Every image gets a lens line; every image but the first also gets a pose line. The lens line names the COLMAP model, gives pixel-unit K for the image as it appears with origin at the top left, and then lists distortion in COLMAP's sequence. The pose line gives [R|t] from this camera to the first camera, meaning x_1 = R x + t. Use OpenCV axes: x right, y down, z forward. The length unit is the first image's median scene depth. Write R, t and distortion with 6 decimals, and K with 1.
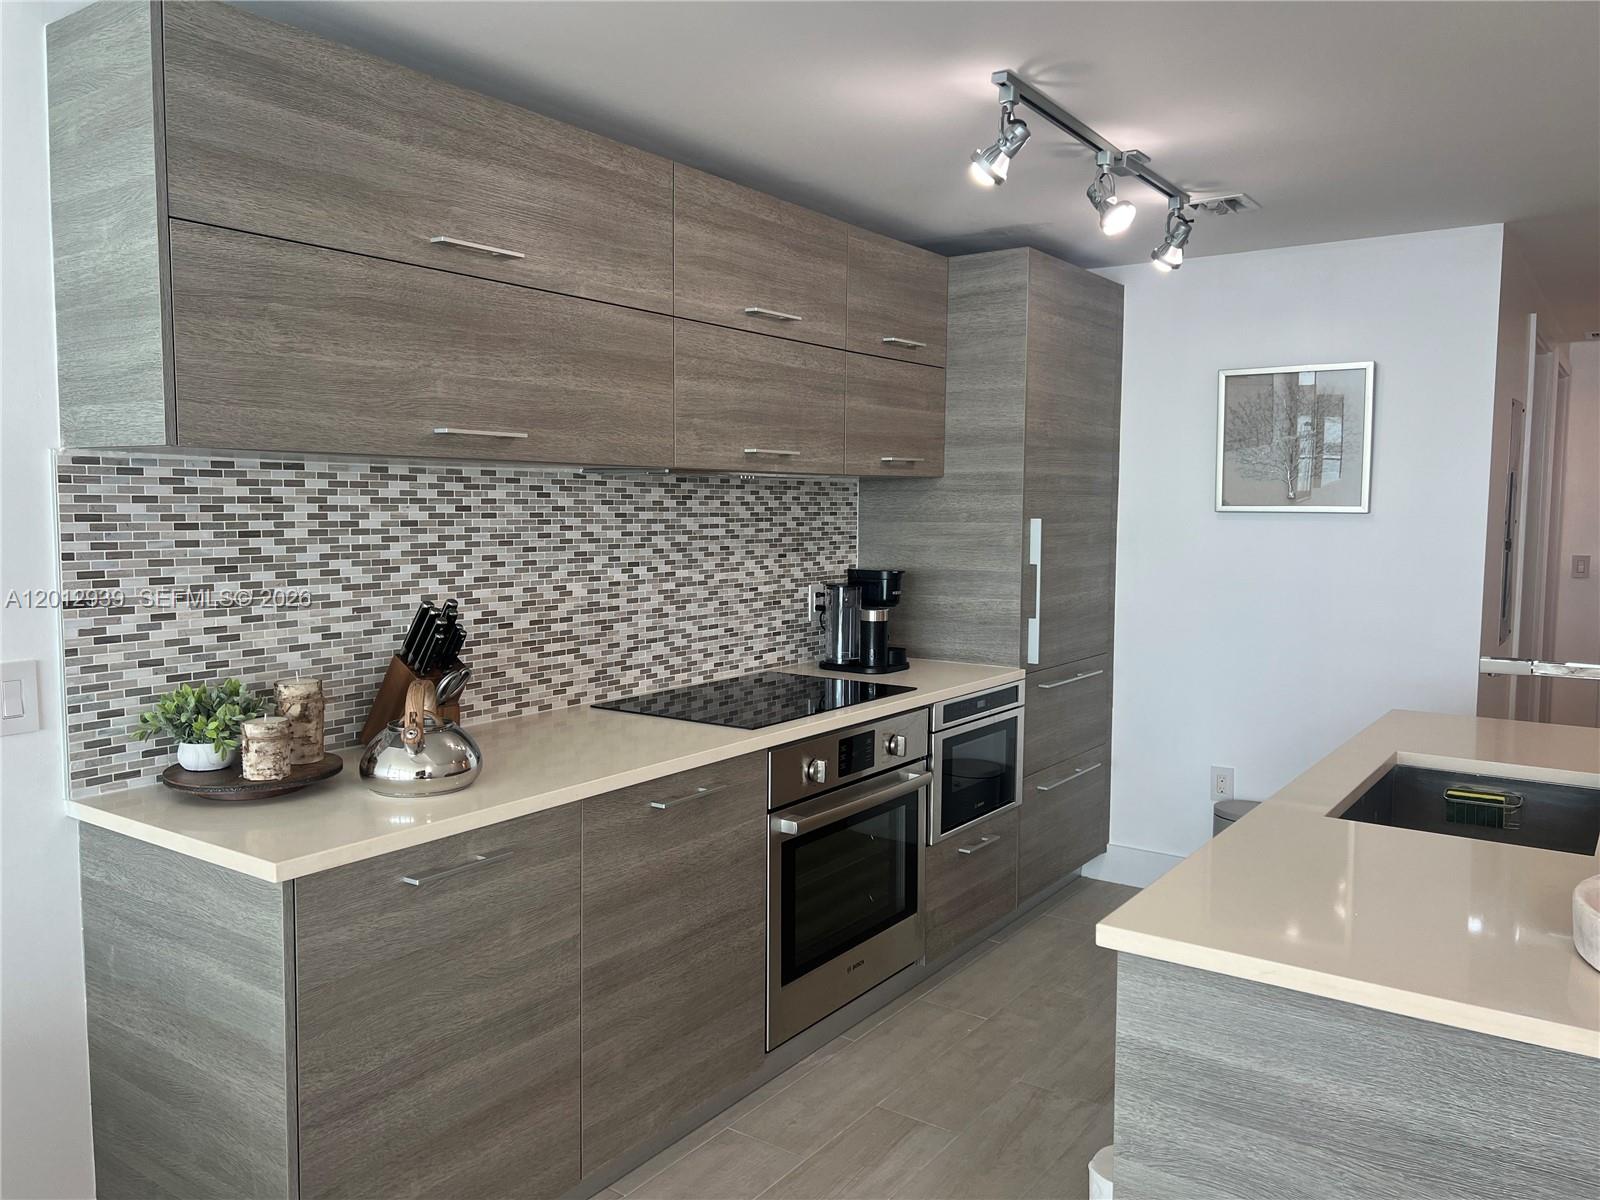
lens RADIAL K [[1200.6, 0, 801.5], [0, 1200.6, 599.6], [0, 0, 1]] dist [0.061005, -0.065030]
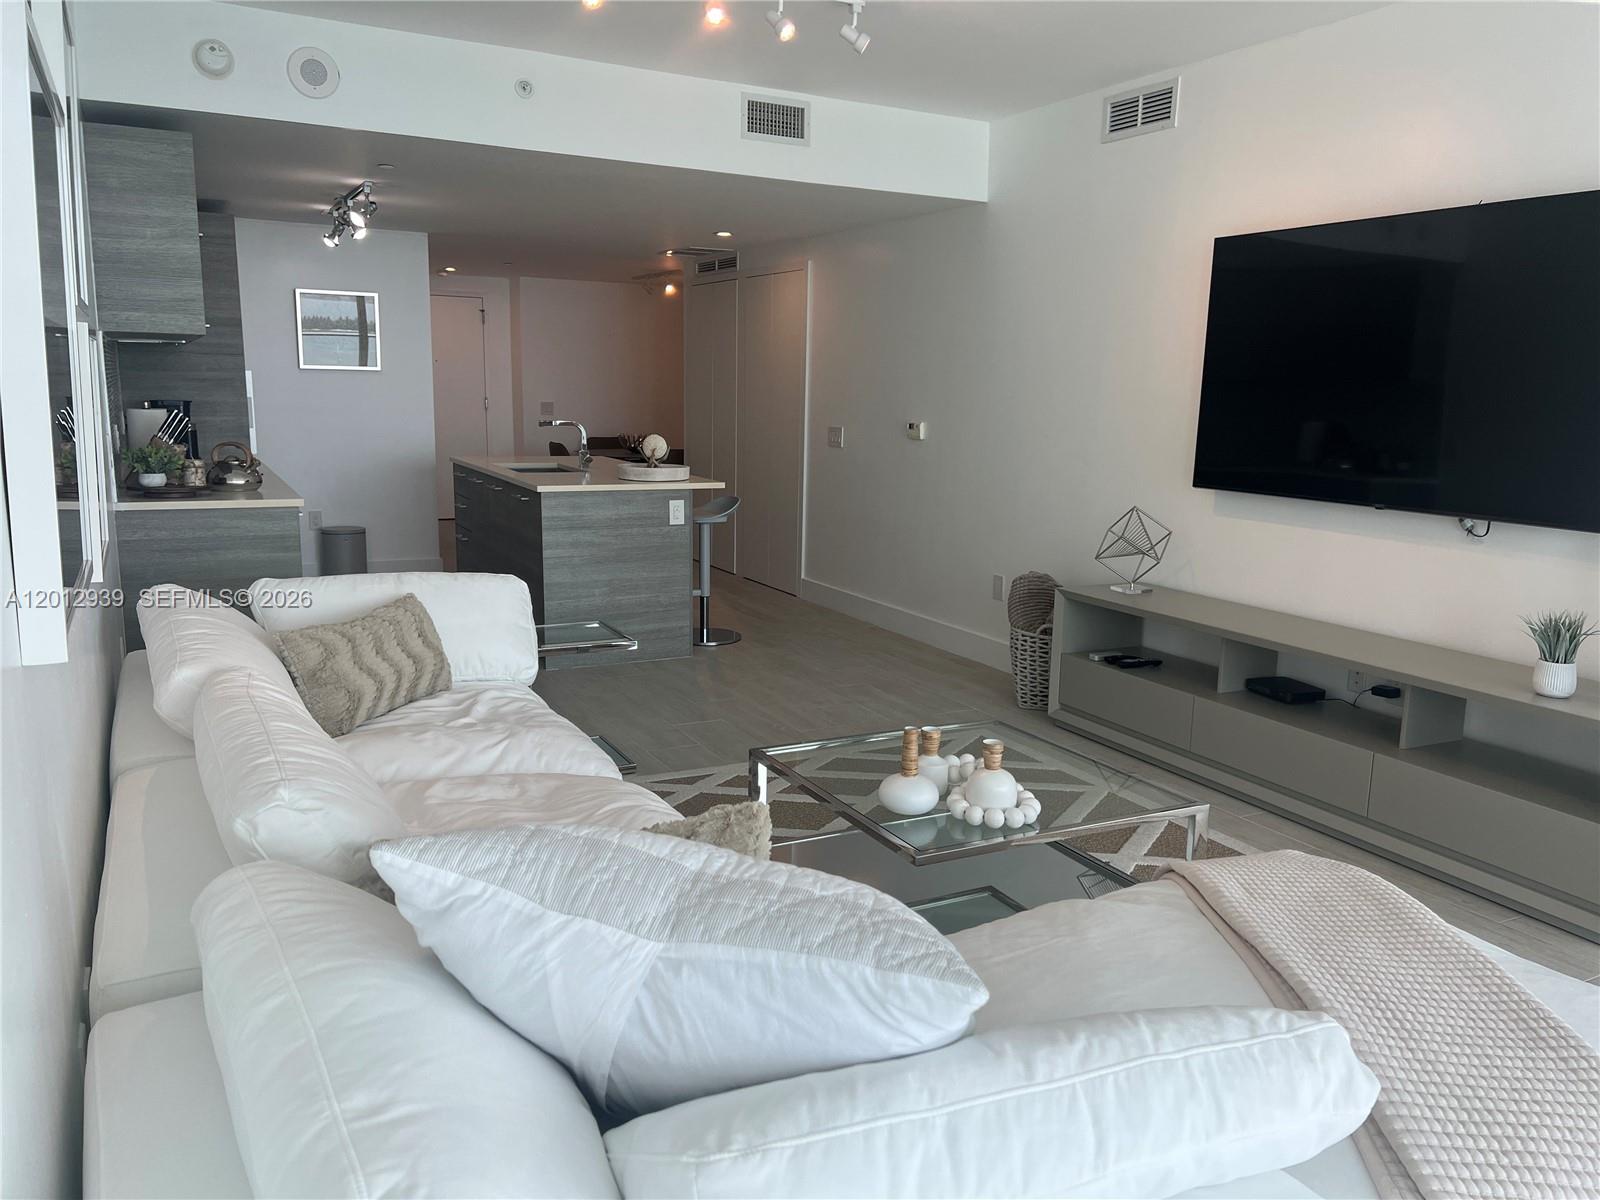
lens RADIAL K [[1200.6, 0, 801.0], [0, 1200.6, 614.4], [0, 0, 1]] dist [0.061005, -0.065030]
pose [[0.455531, -0.165836, 0.874637, -1.457367], [0.054381, 0.985844, 0.158598, 0.065461], [-0.888557, -0.024683, 0.458101, -0.760818]]
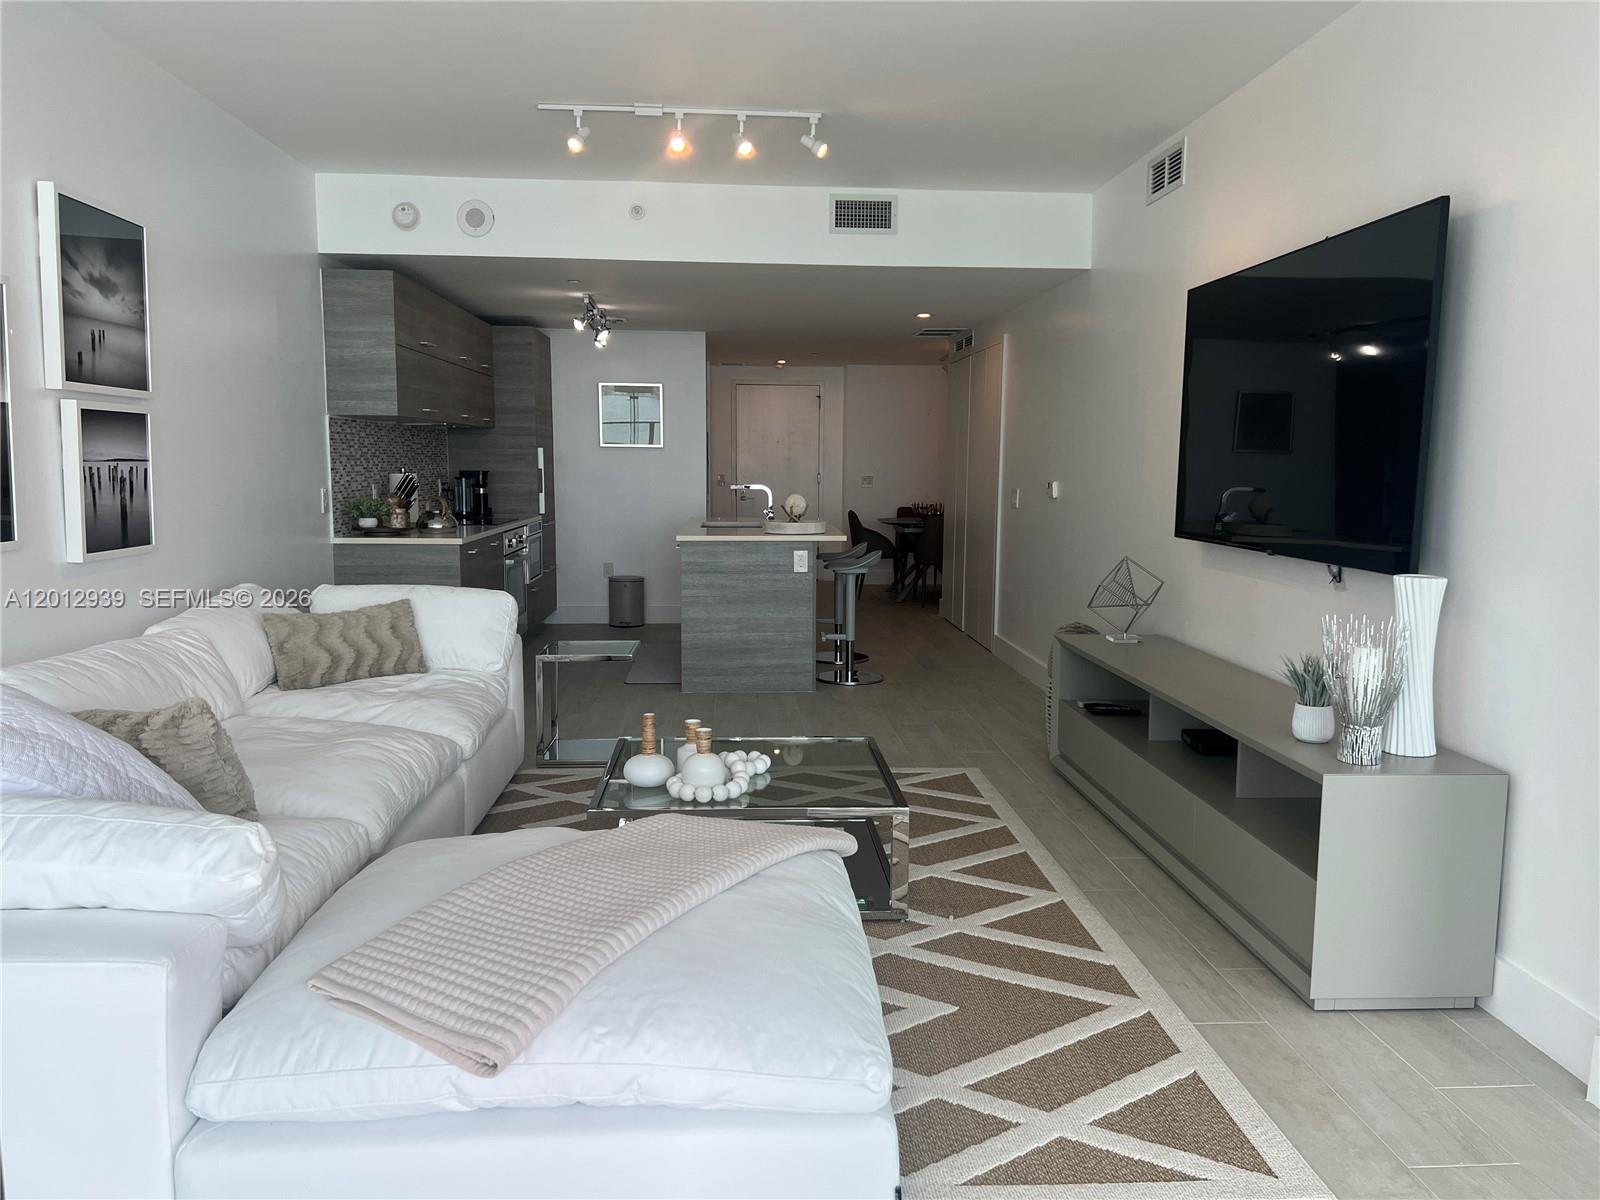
lens RADIAL K [[1200.6, 0, 800.6], [0, 1200.6, 608.4], [0, 0, 1]] dist [0.061005, -0.065030]
pose [[0.781488, -0.078337, 0.618983, -1.152208], [0.049624, 0.996748, 0.063493, 0.154541], [-0.621944, -0.018903, 0.782833, -1.457908]]
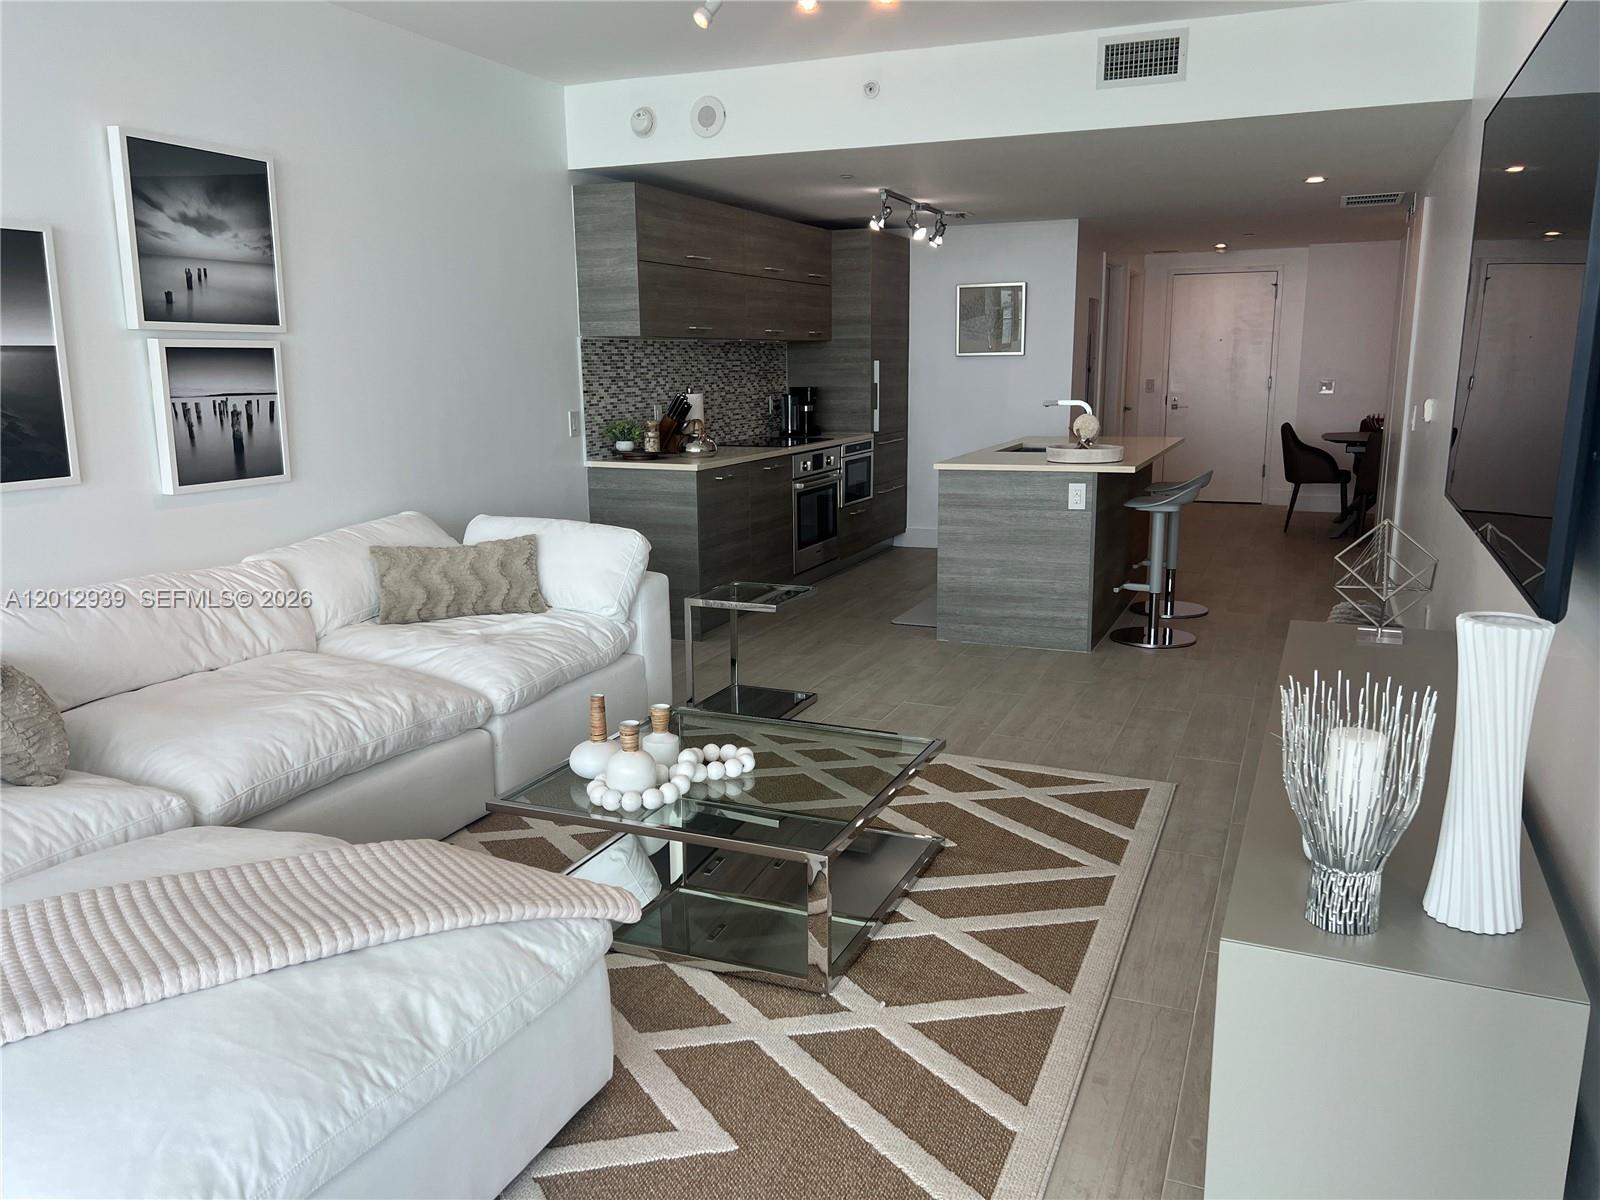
lens RADIAL K [[1200.6, 0, 807.6], [0, 1200.6, 604.8], [0, 0, 1]] dist [0.061005, -0.065030]
pose [[0.975750, -0.059553, 0.210632, -0.538617], [0.034056, 0.991863, 0.122672, 0.129386], [-0.216223, -0.112524, 0.969838, -1.459009]]
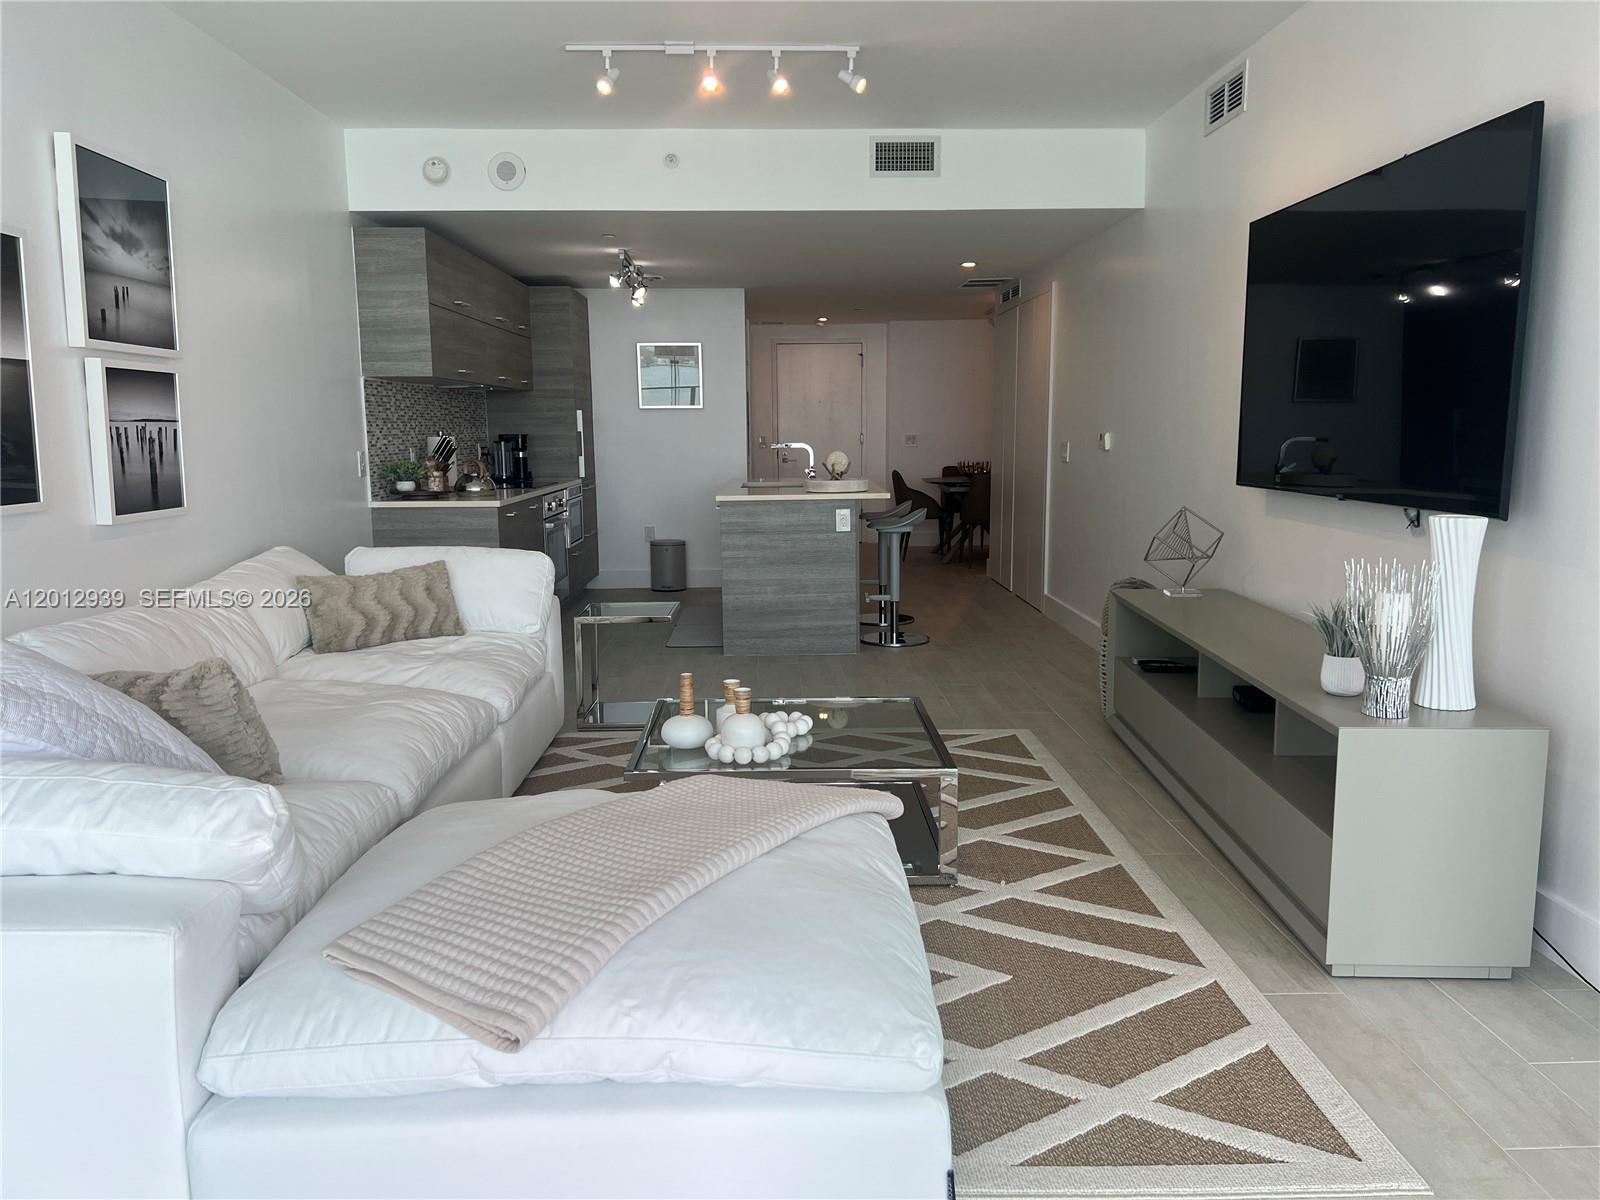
lens RADIAL K [[1200.6, 0, 796.0], [0, 1200.6, 608.6], [0, 0, 1]] dist [0.061005, -0.065030]
pose [[0.805458, -0.104106, 0.583438, -1.118891], [0.063975, 0.993971, 0.089039, 0.170173], [-0.589190, -0.034392, 0.807262, -1.420377]]
